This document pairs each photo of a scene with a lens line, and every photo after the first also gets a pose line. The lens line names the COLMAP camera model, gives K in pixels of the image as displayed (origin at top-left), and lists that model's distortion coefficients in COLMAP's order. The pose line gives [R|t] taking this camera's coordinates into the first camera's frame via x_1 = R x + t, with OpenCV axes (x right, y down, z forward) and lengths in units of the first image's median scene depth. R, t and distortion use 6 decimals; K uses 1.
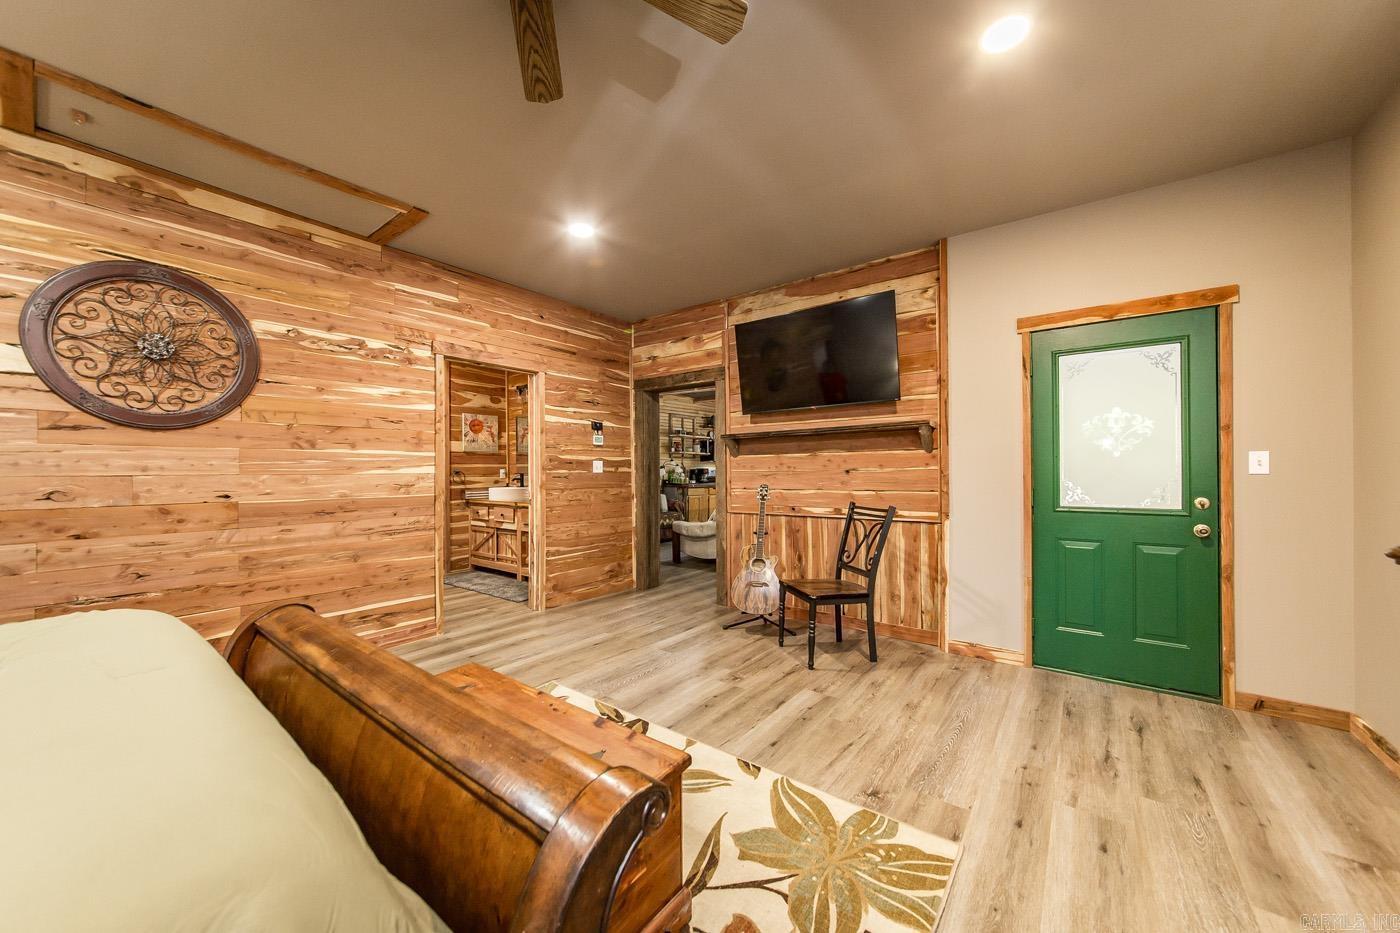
lens RADIAL K [[502.9, 0, 696.6], [0, 502.9, 470.8], [0, 0, 1]] dist [-0.005545, 0.000390]
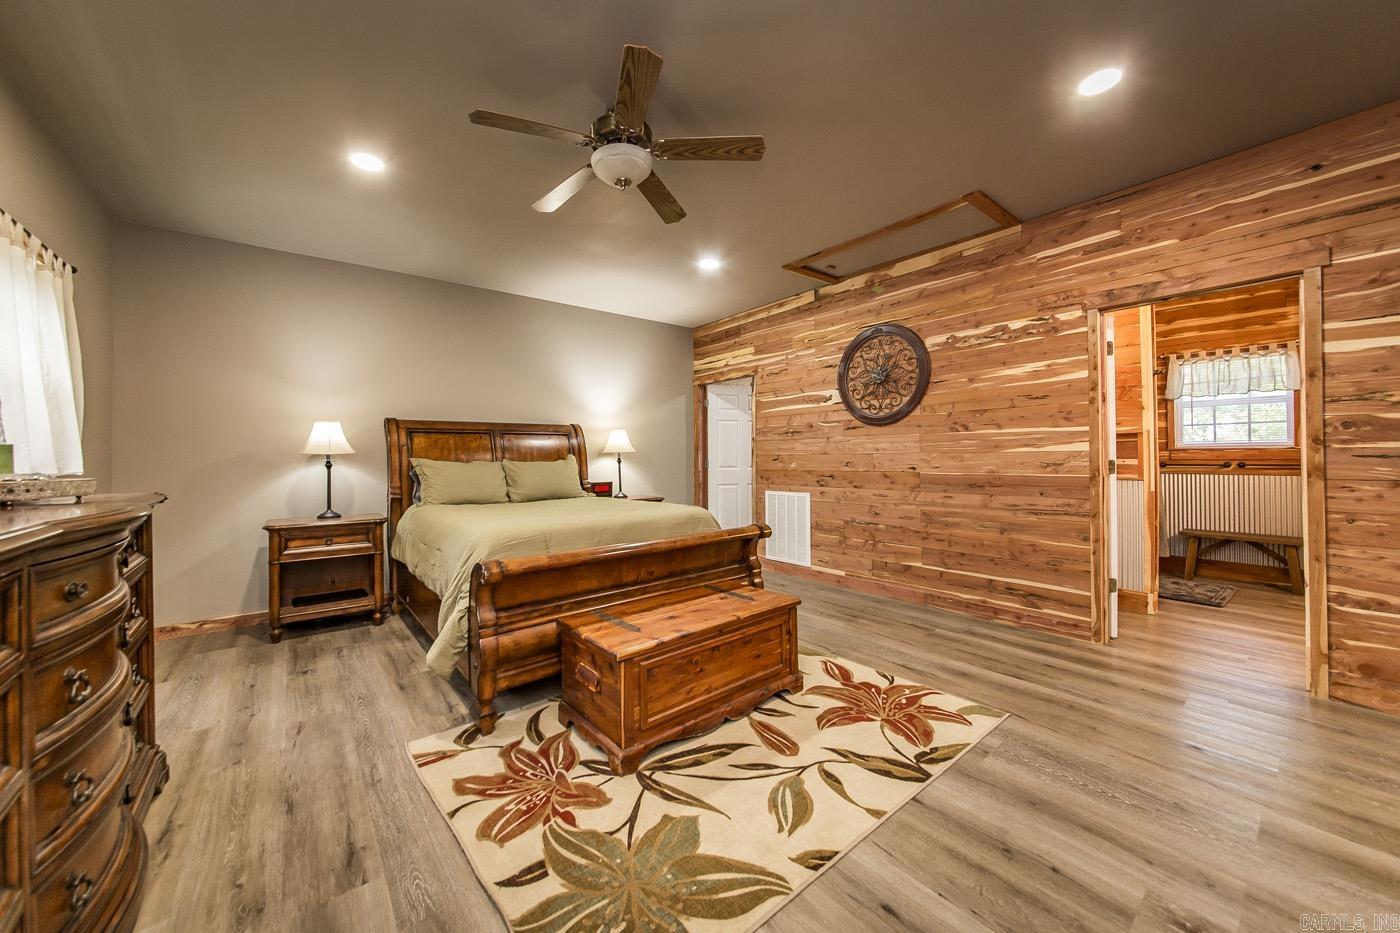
lens RADIAL K [[502.9, 0, 695.3], [0, 502.9, 456.1], [0, 0, 1]] dist [-0.005545, 0.000390]
pose [[-0.220838, 0.005765, -0.975293, 0.584797], [0.010547, 0.999938, 0.003522, 0.004853], [0.975253, -0.009509, -0.220885, 0.690116]]
